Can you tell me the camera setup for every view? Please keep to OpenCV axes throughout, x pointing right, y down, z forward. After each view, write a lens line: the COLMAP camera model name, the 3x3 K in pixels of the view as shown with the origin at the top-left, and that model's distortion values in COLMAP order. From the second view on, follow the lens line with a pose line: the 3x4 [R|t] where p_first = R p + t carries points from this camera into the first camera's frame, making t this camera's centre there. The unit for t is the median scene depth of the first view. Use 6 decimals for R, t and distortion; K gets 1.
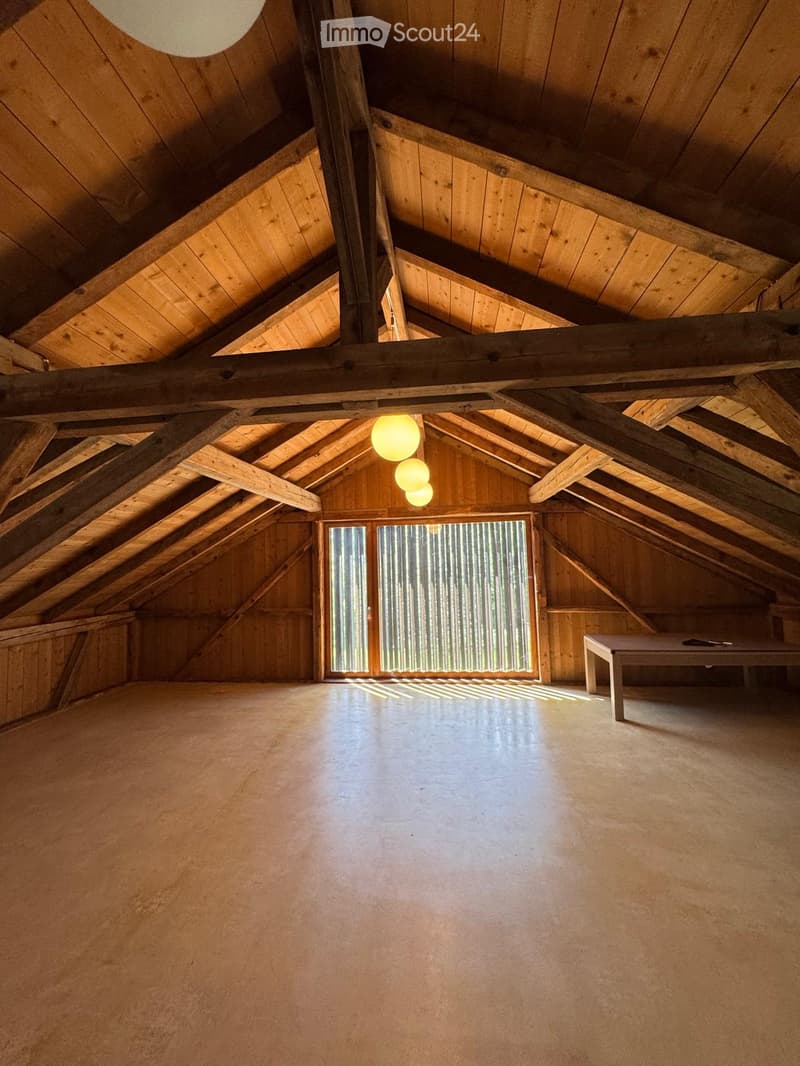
lens RADIAL K [[428.2, 0, 400.0], [0, 428.2, 533.0], [0, 0, 1]] dist [0.001249, -0.000018]
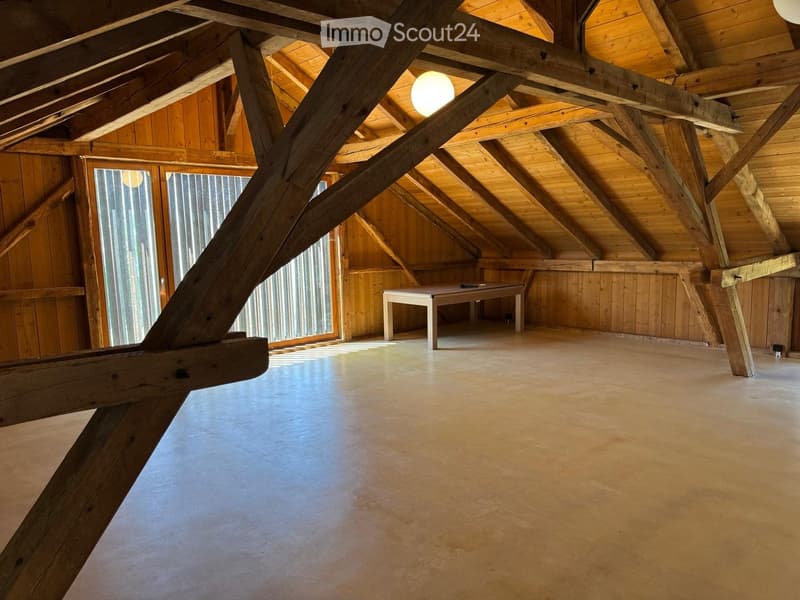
lens RADIAL K [[561.9, 0, 400.0], [0, 561.9, 300.0], [0, 0, 1]] dist [0.029524, -0.000849]
pose [[0.664660, -0.077639, 0.743101, -0.589081], [-0.047540, 0.988176, 0.145766, 0.045296], [-0.745632, -0.132212, 0.653111, 0.016414]]
